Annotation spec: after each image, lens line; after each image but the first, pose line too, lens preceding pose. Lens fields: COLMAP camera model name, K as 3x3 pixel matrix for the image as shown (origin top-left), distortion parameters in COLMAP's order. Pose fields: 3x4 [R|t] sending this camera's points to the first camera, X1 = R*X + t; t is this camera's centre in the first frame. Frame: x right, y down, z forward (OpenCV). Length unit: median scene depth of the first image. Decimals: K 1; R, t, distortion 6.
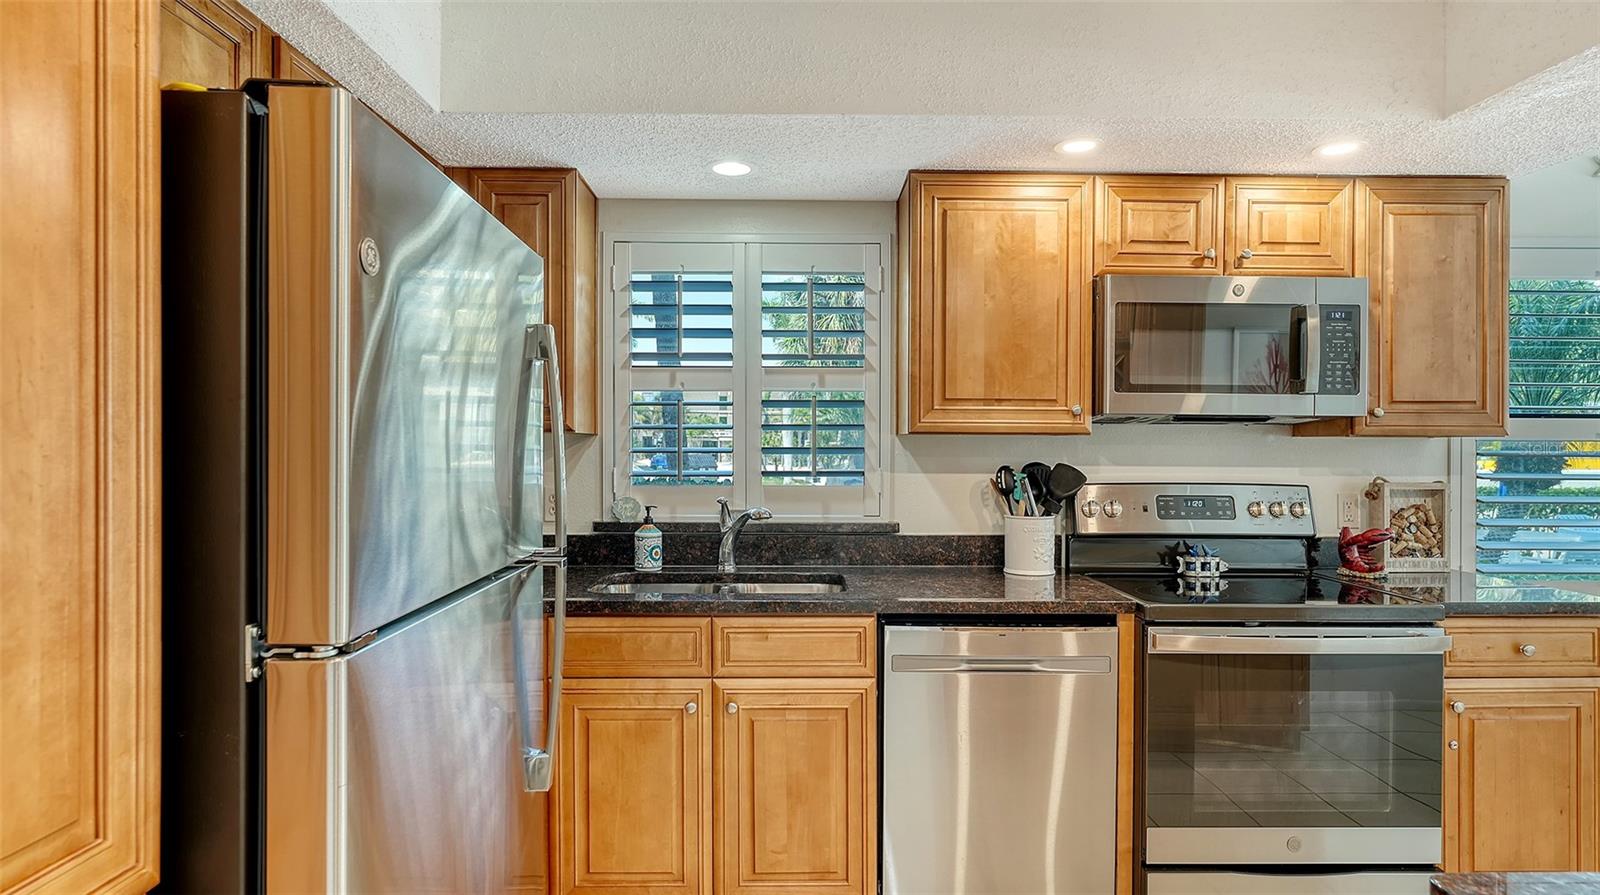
lens RADIAL K [[879.8, 0, 800.0], [0, 879.8, 447.5], [0, 0, 1]] dist [0.001495, 0.000354]
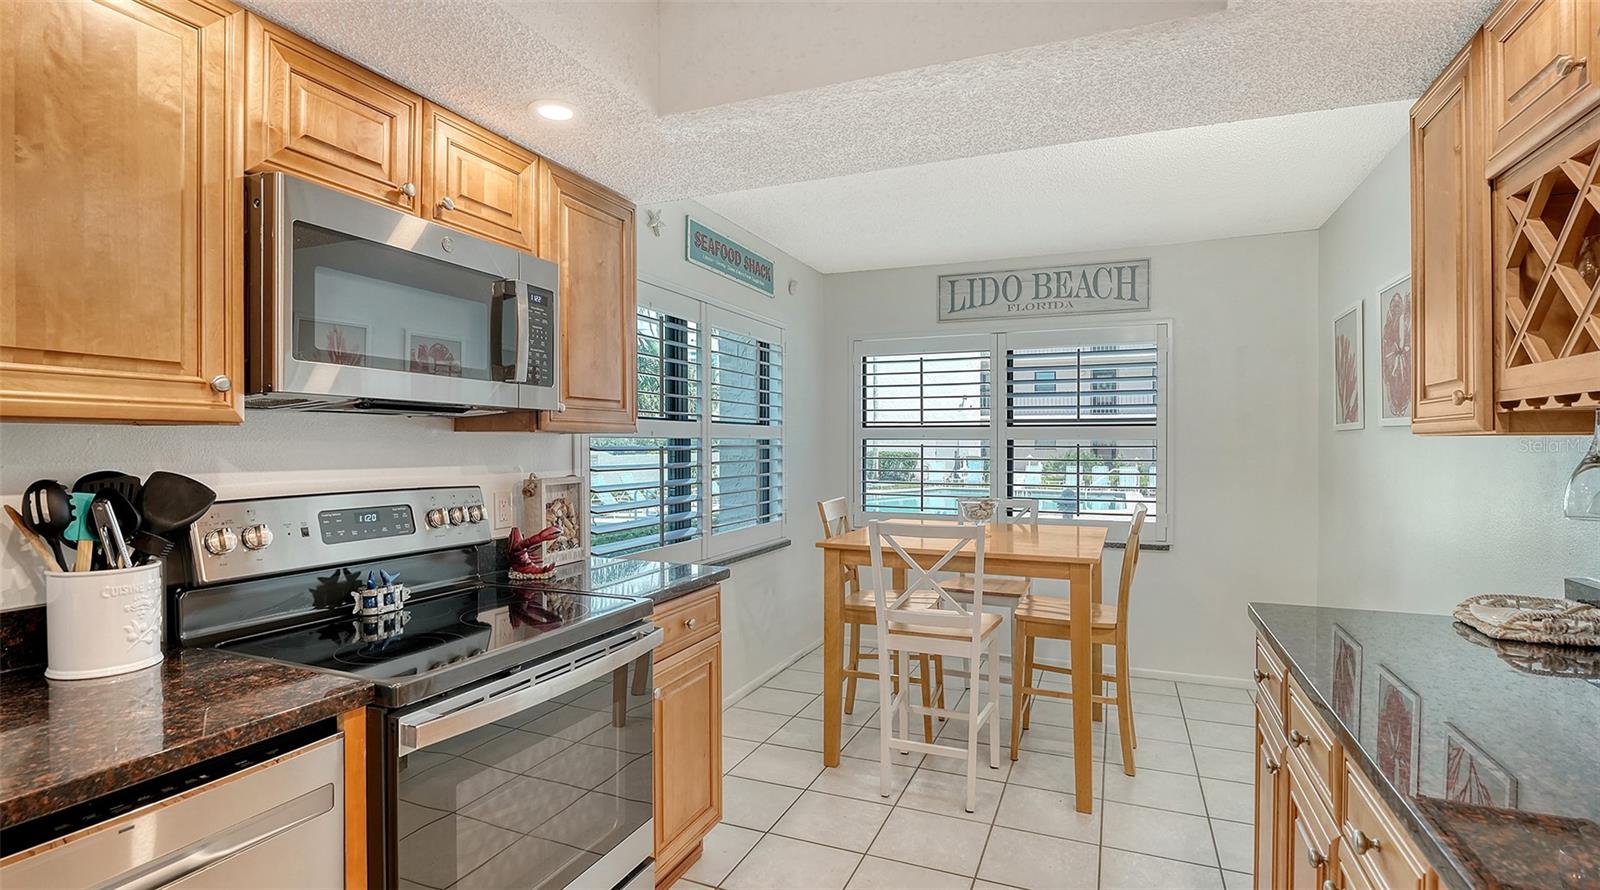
lens RADIAL K [[765.8, 0, 800.0], [0, 765.8, 445.0], [0, 0, 1]] dist [-0.000893, -0.000865]
pose [[0.406586, -0.005791, 0.913594, -0.003546], [0.002796, 0.999983, 0.005094, -0.001642], [-0.913608, 0.000483, 0.406596, 0.400154]]
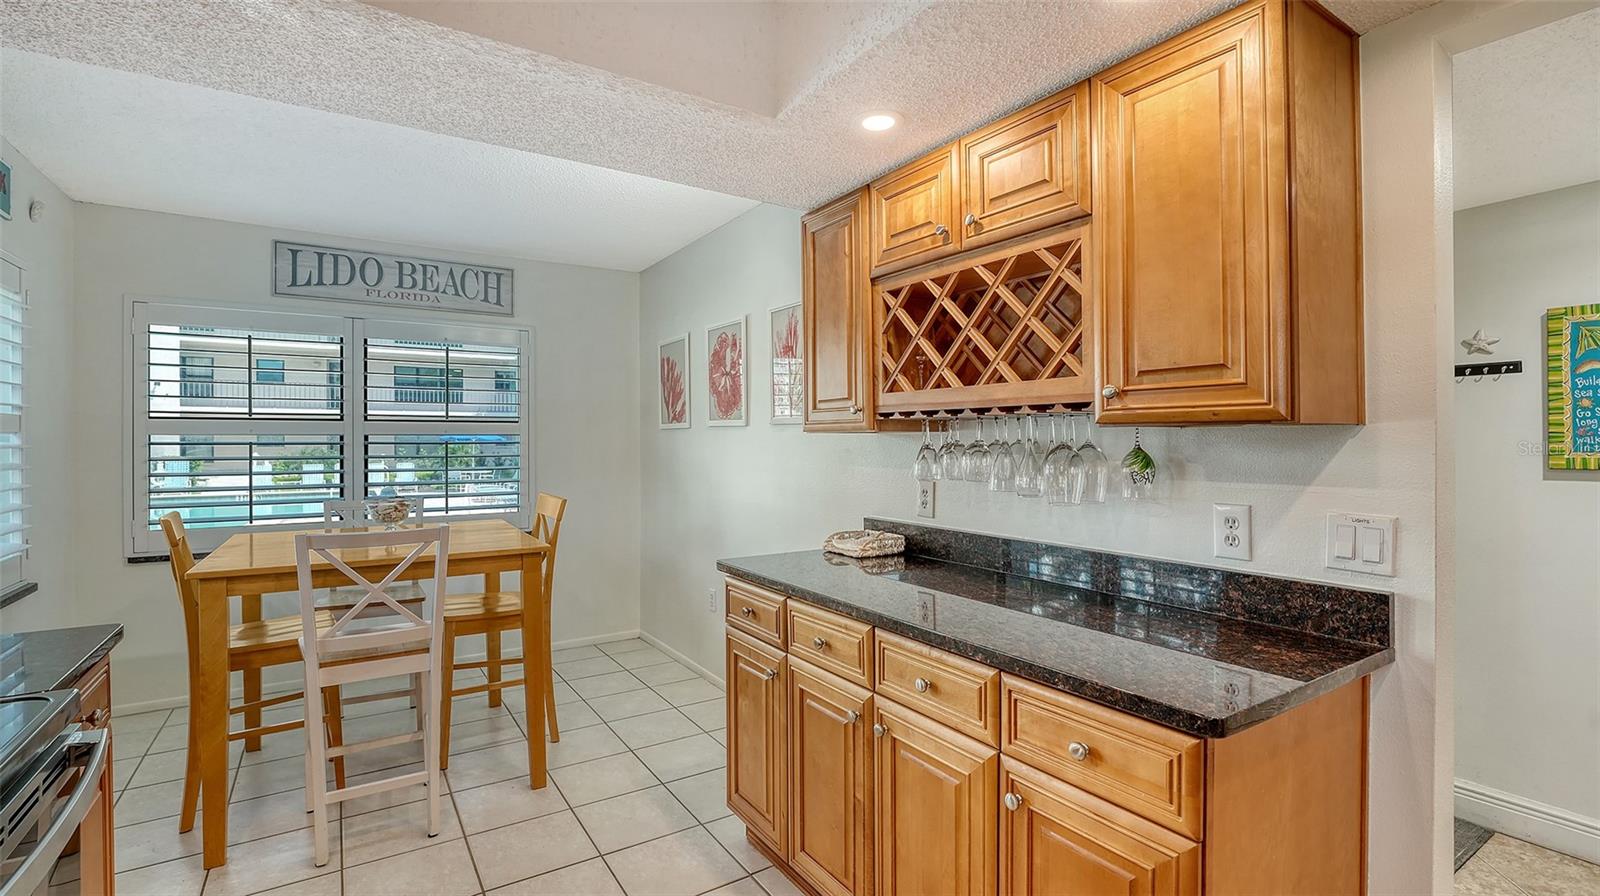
lens RADIAL K [[728.6, 0, 802.6], [0, 728.6, 429.2], [0, 0, 1]] dist [0.001060, 0.000148]
pose [[-0.523002, 0.008450, 0.852290, 0.000517], [0.001530, 0.999959, -0.008976, -0.001513], [-0.852330, -0.003391, -0.522993, 0.539766]]
